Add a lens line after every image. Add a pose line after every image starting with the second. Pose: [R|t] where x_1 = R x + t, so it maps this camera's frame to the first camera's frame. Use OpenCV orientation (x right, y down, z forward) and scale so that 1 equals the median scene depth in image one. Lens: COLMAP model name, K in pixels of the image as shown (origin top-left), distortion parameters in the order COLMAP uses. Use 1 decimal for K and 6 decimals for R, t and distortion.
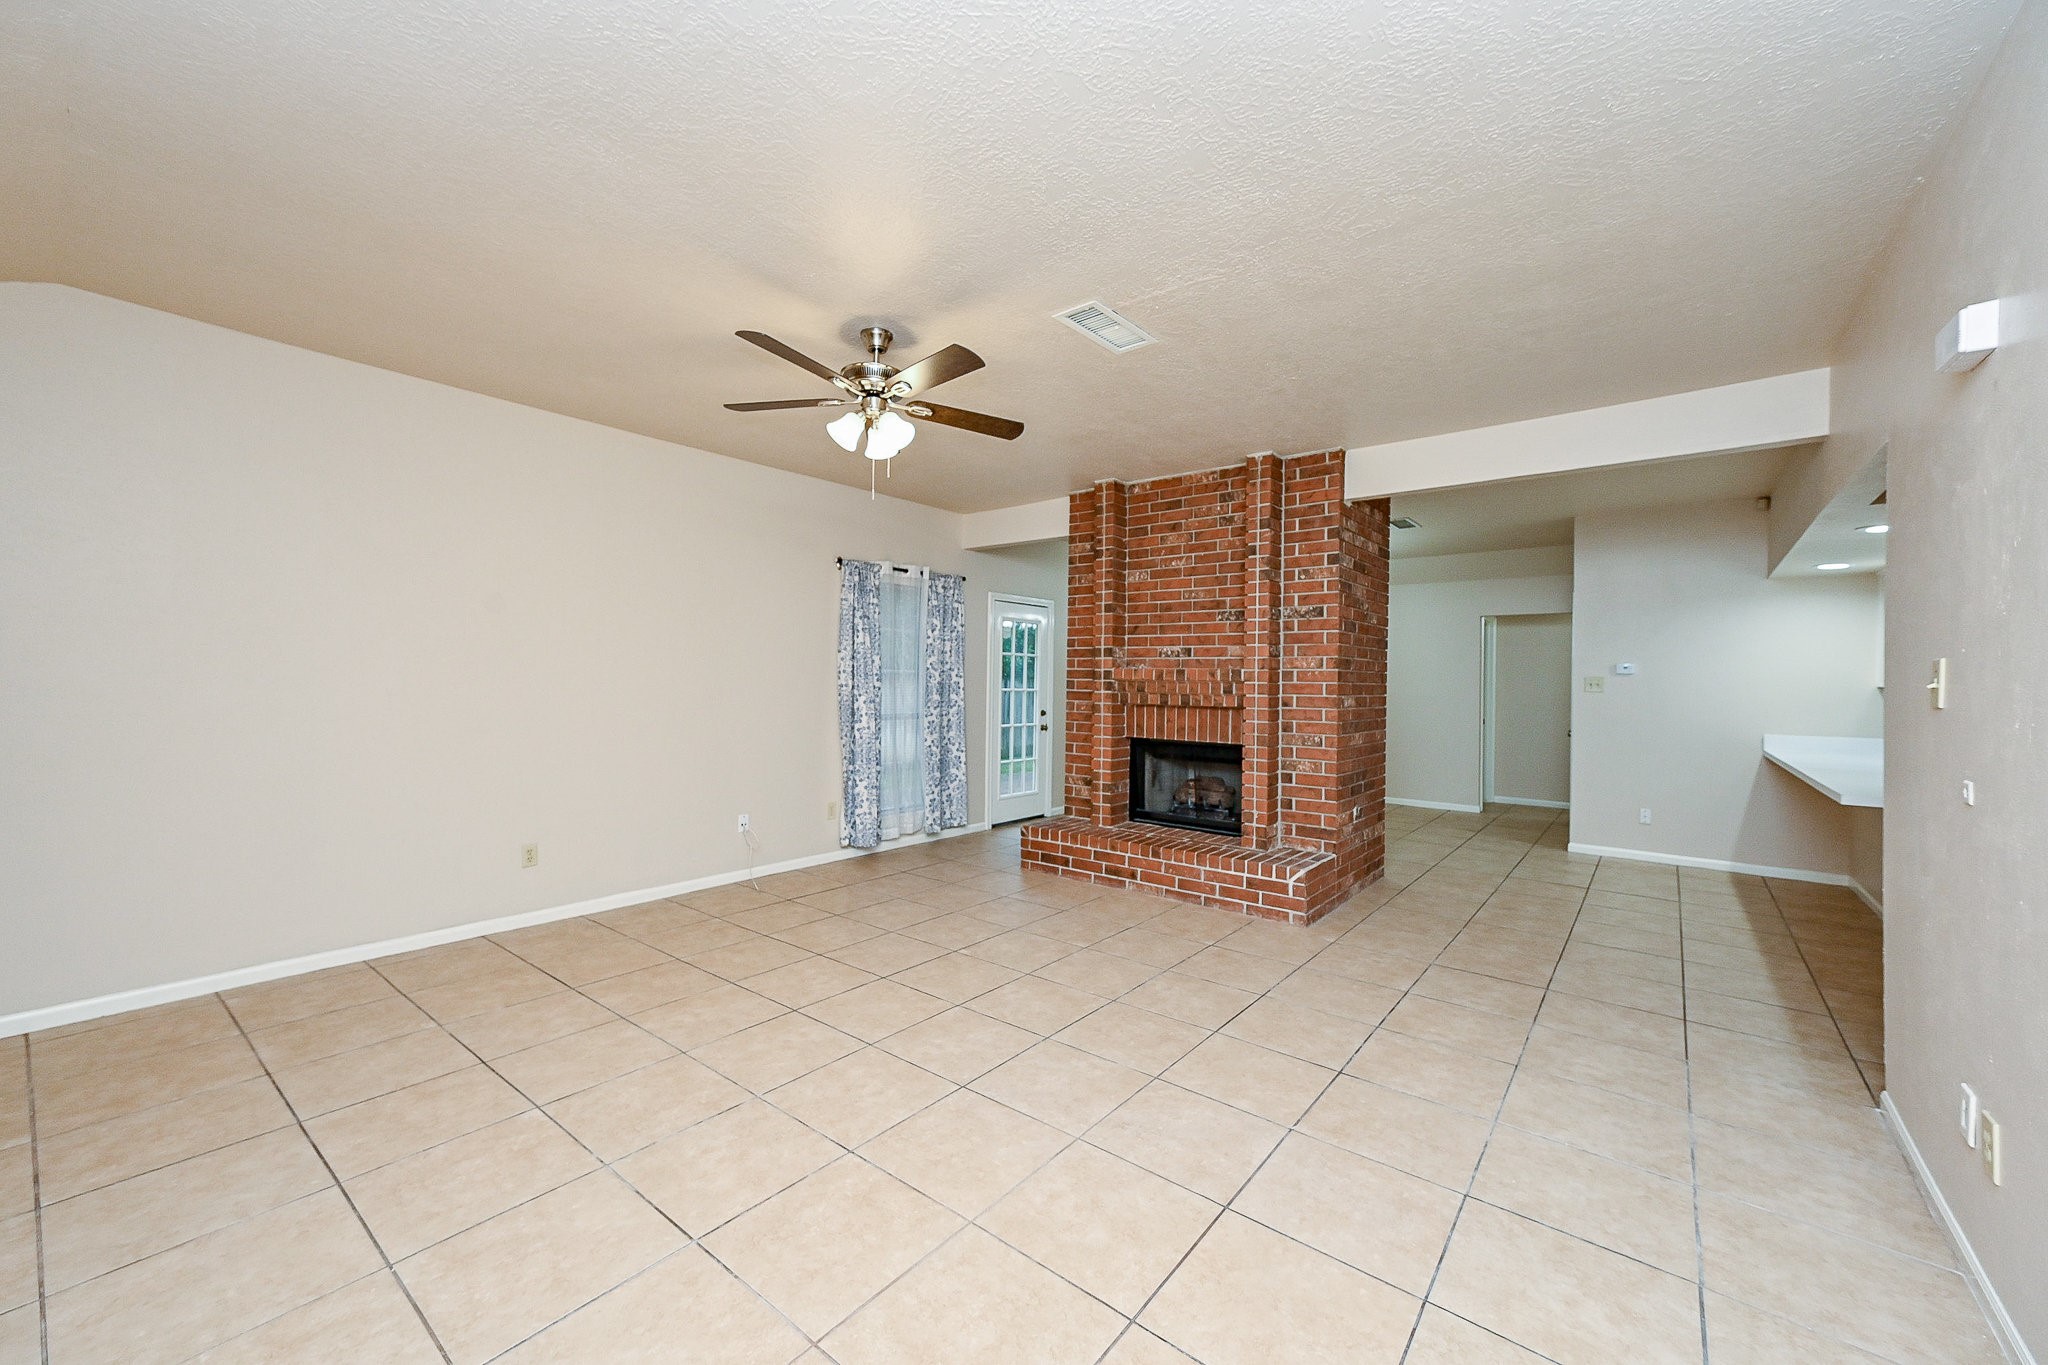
lens RADIAL K [[817.4, 0, 1026.6], [0, 817.4, 682.8], [0, 0, 1]] dist [0.000233, -0.000397]
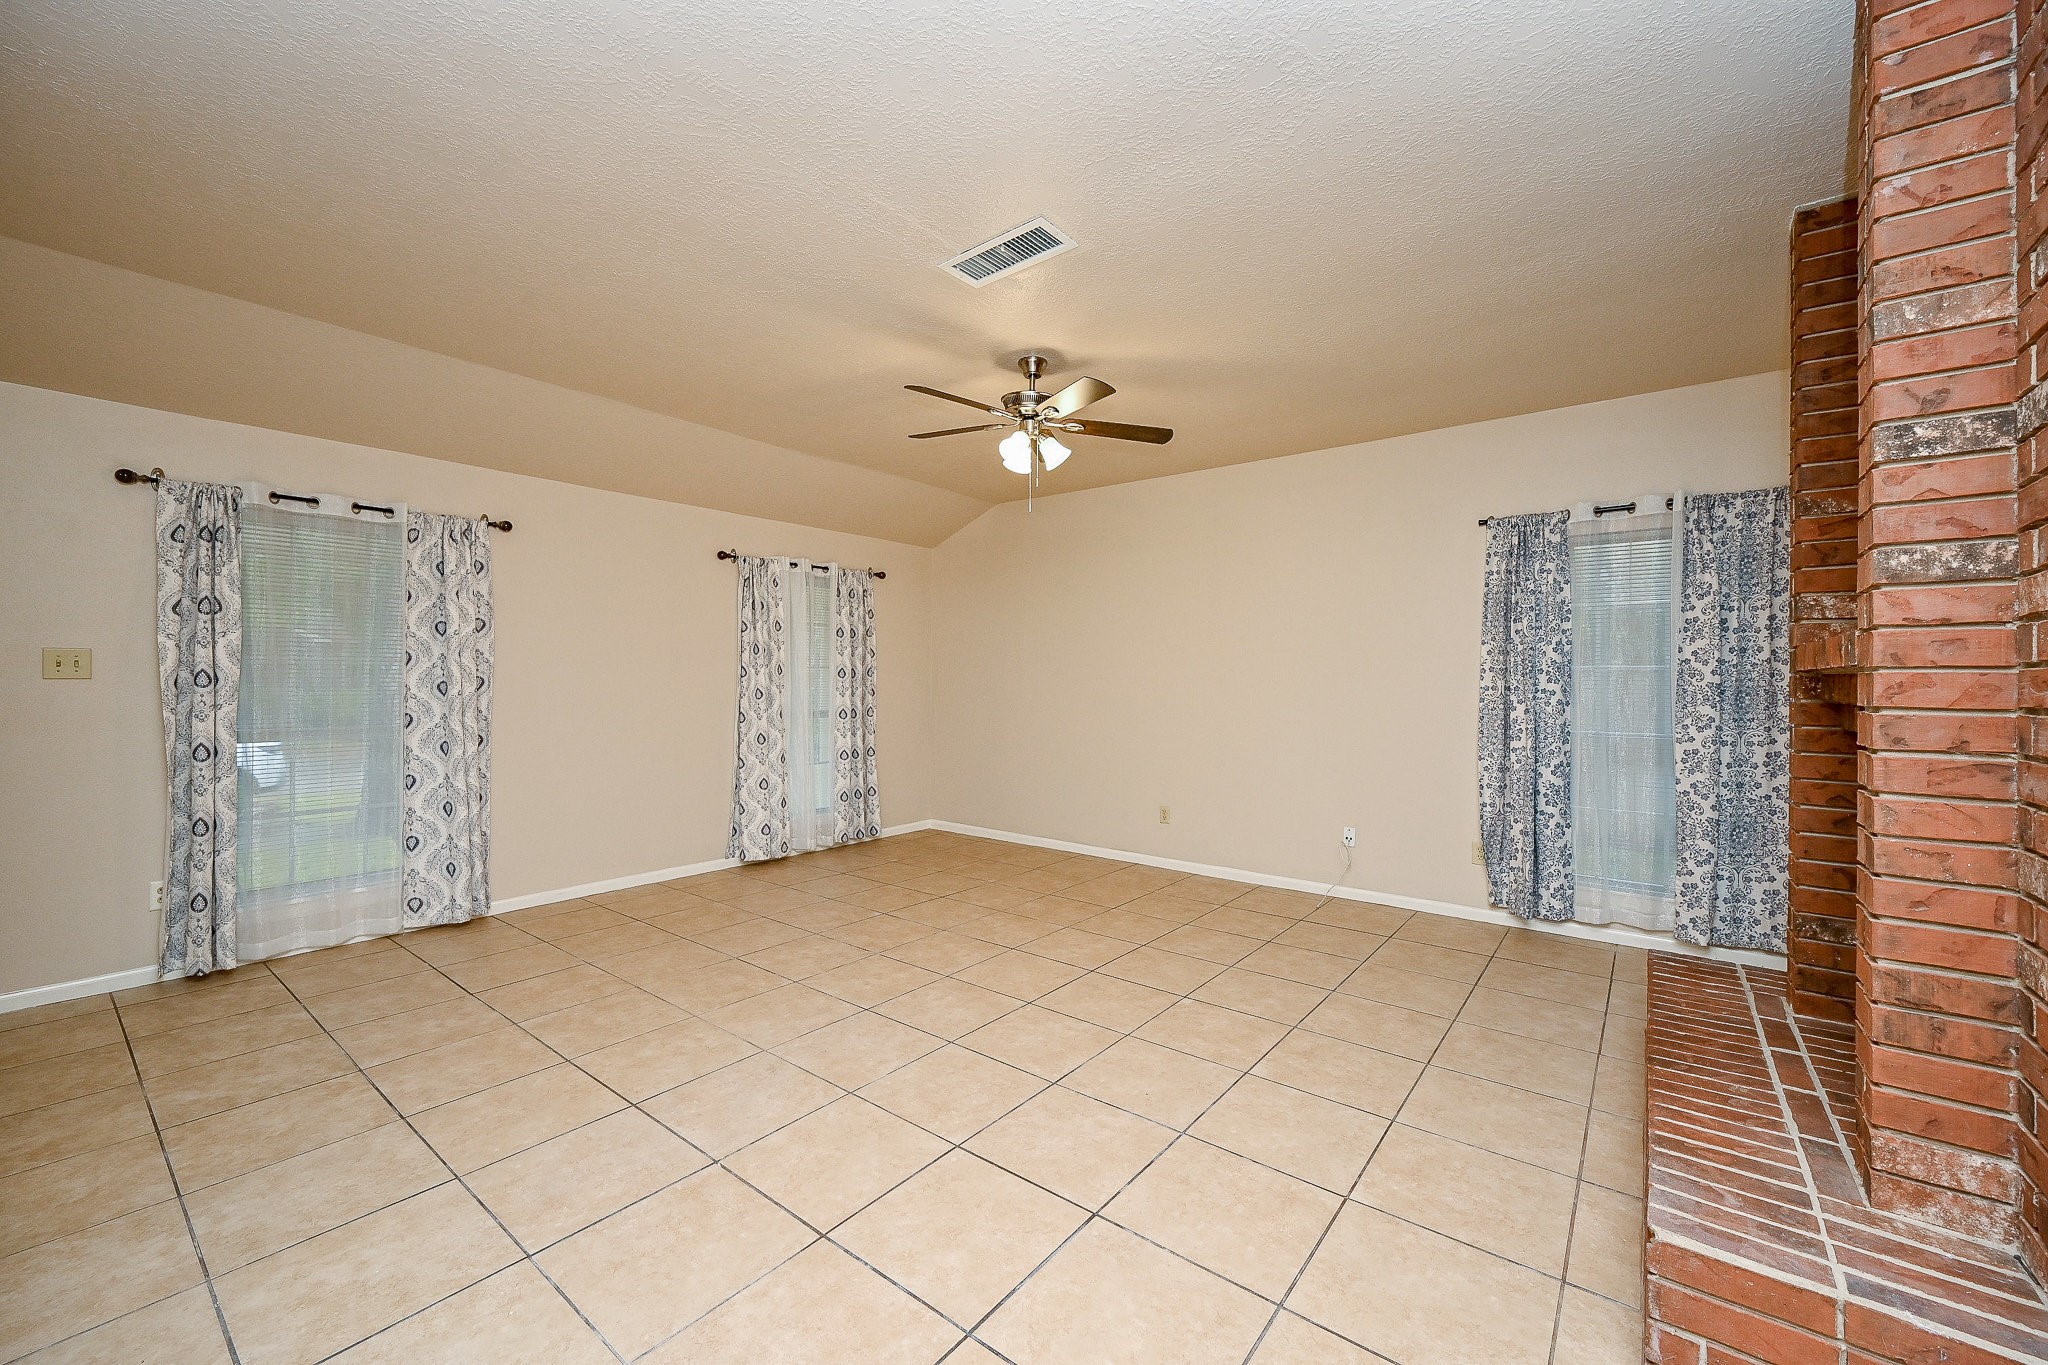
lens RADIAL K [[817.4, 0, 1014.7], [0, 817.4, 679.7], [0, 0, 1]] dist [0.000233, -0.000397]
pose [[-0.025798, -0.013282, -0.999579, 0.757313], [-0.010841, 0.999857, -0.013006, 0.014716], [0.999608, 0.010501, -0.025938, 0.836029]]
